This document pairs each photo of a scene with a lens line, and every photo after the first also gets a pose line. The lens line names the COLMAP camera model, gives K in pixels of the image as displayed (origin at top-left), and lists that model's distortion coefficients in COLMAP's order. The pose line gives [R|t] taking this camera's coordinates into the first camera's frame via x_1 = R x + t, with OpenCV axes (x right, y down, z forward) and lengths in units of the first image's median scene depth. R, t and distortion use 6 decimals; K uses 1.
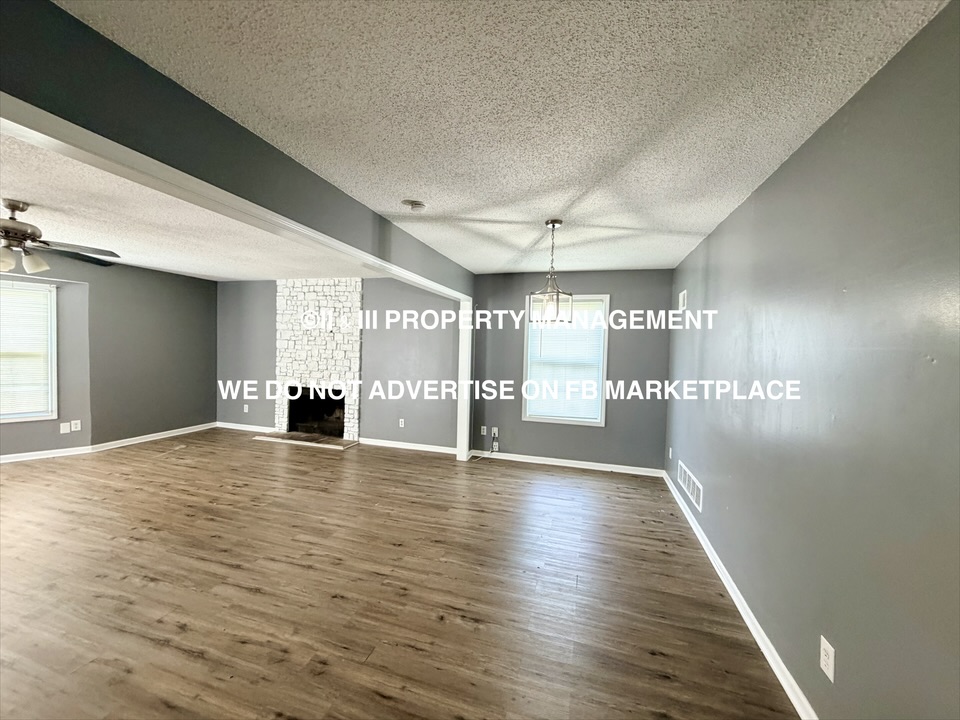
lens RADIAL K [[382.4, 0, 475.7], [0, 382.4, 360.4], [0, 0, 1]] dist [-0.000517, 0.000079]
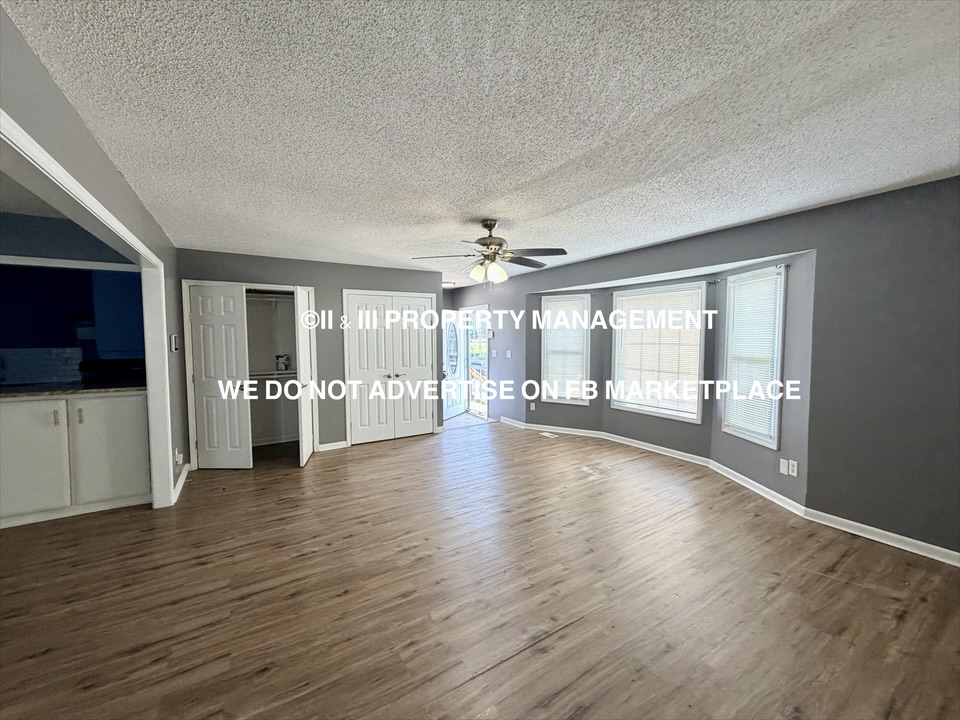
lens RADIAL K [[382.4, 0, 475.7], [0, 382.4, 360.4], [0, 0, 1]] dist [-0.000517, 0.000079]
pose [[-0.664230, 0.021709, -0.747213, -0.209356], [-0.039616, 0.997151, 0.064187, -0.045911], [0.746477, 0.072237, -0.661478, 1.193104]]
